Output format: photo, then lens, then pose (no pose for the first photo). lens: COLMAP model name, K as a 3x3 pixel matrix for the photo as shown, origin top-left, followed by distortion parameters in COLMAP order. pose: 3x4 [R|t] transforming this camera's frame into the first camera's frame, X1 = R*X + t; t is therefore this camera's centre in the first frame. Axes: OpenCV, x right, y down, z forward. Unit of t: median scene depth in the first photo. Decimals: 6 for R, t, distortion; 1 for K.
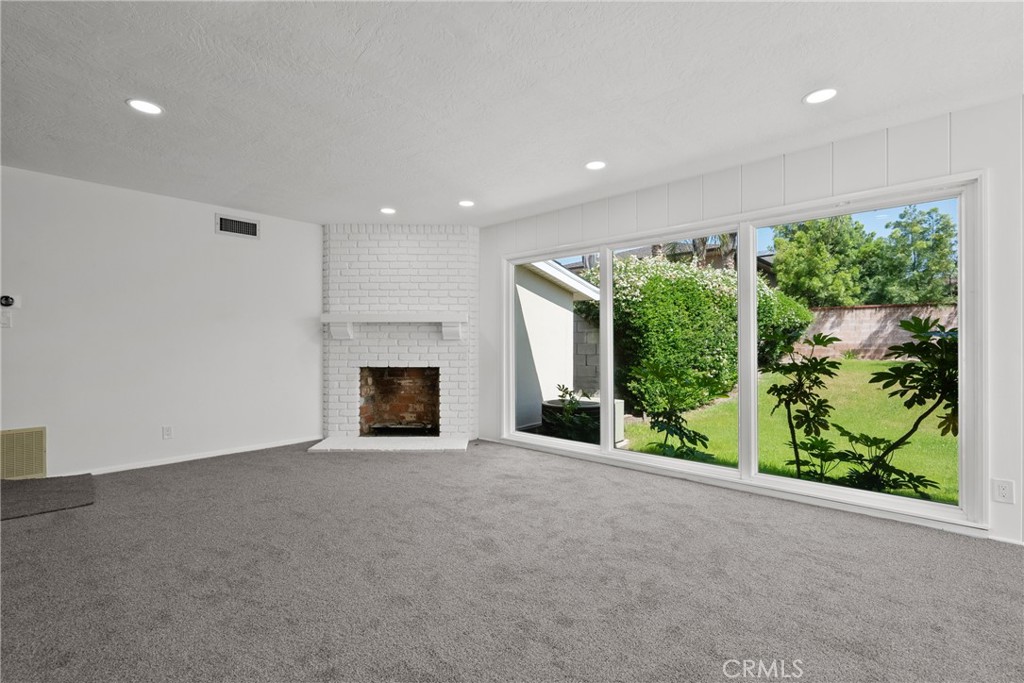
lens RADIAL K [[466.0, 0, 512.0], [0, 466.0, 341.5], [0, 0, 1]] dist [-0.002995, 0.000471]
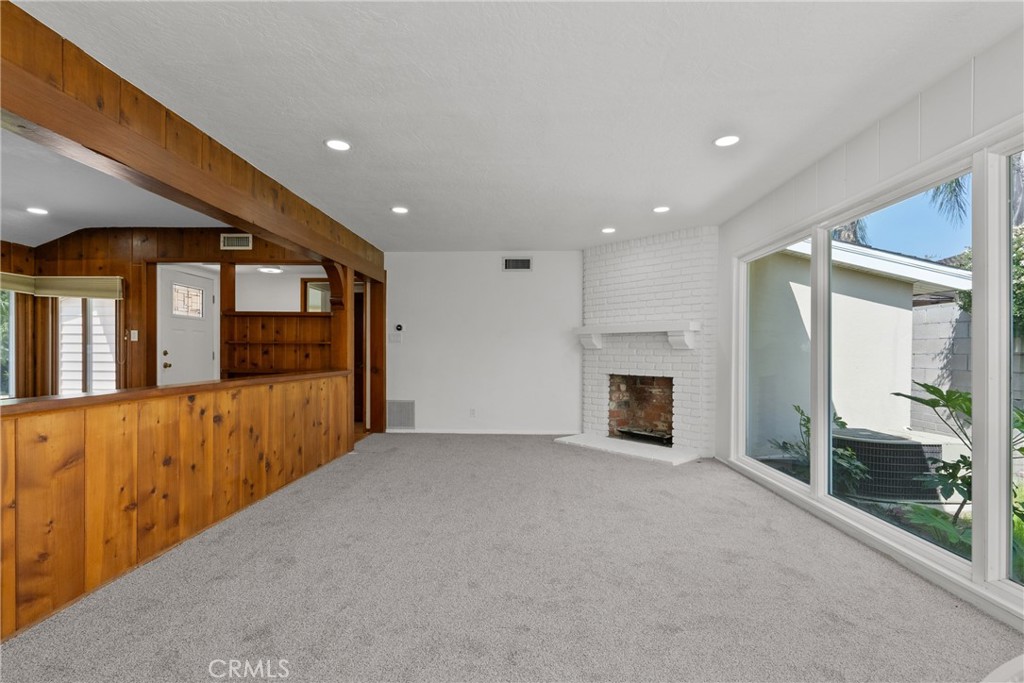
lens RADIAL K [[471.9, 0, 510.5], [0, 471.9, 353.8], [0, 0, 1]] dist [-0.001504, 0.000204]
pose [[0.646877, 0.007595, -0.762557, 0.378479], [-0.003241, 0.999969, 0.007210, -0.000314], [0.762588, -0.002192, 0.646881, 0.100387]]
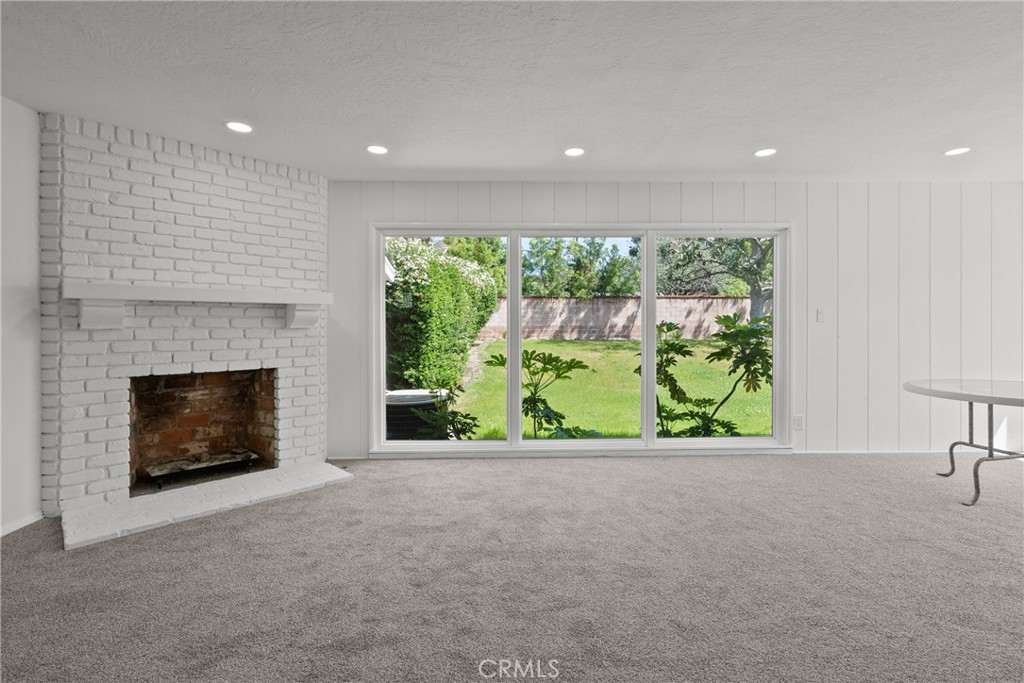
lens RADIAL K [[472.6, 0, 512.2], [0, 472.6, 323.7], [0, 0, 1]] dist [-0.001742, 0.000146]
pose [[0.718601, -0.000892, 0.695422, -0.396486], [-0.001078, 0.999997, 0.002397, -0.013352], [-0.695421, -0.002473, 0.718598, 0.248159]]
